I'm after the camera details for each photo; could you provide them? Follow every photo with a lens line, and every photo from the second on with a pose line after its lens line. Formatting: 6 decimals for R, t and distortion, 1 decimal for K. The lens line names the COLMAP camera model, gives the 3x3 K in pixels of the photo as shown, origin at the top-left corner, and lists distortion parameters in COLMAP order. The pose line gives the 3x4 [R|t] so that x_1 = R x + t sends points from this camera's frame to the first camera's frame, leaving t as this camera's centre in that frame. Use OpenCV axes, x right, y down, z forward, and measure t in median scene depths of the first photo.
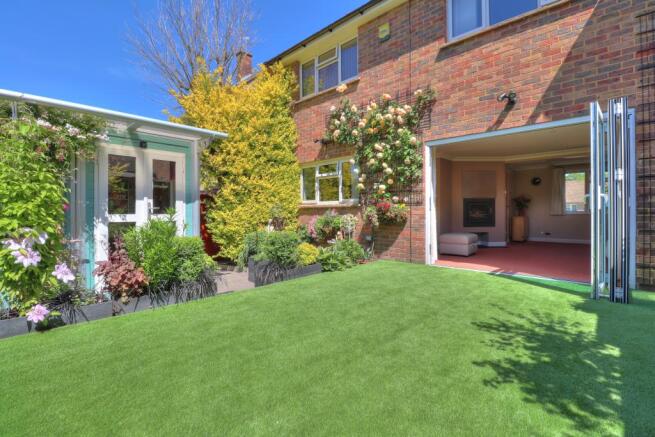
lens RADIAL K [[304.9, 0, 329.7], [0, 304.9, 213.7], [0, 0, 1]] dist [0.013908, -0.020017]
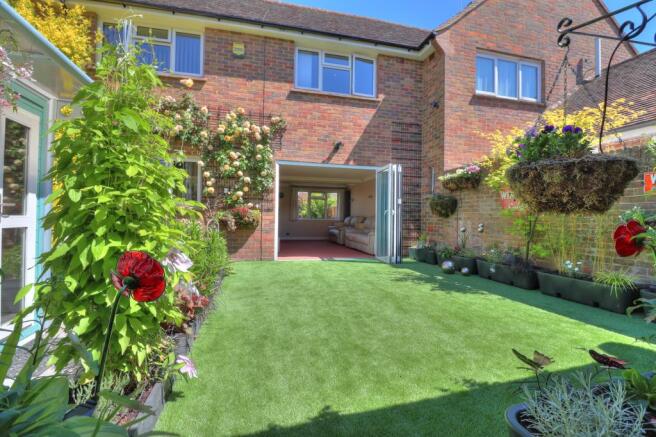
lens RADIAL K [[305.3, 0, 330.2], [0, 305.3, 213.7], [0, 0, 1]] dist [0.013908, -0.020017]
pose [[0.537742, 0.026309, 0.842699, -0.568913], [-0.013525, 0.999654, -0.022579, 0.003841], [-0.843001, 0.000744, 0.537912, 0.153718]]
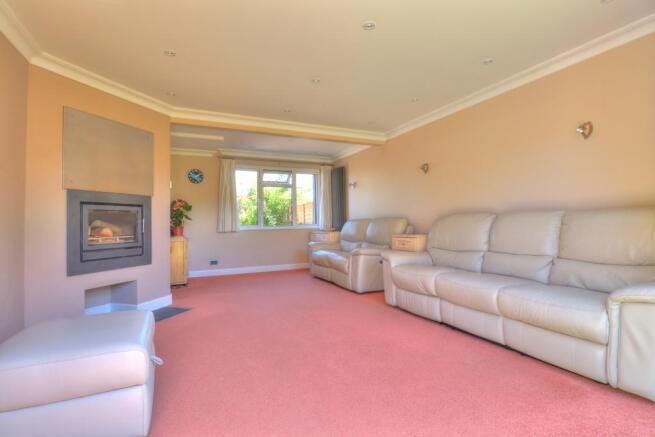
lens RADIAL K [[304.9, 0, 329.7], [0, 304.9, 213.7], [0, 0, 1]] dist [0.013908, -0.020017]
pose [[0.354090, 0.031081, 0.934695, 0.343463], [0.021390, 0.998917, -0.041319, -0.004269], [-0.934967, 0.034624, 0.353042, 0.901692]]
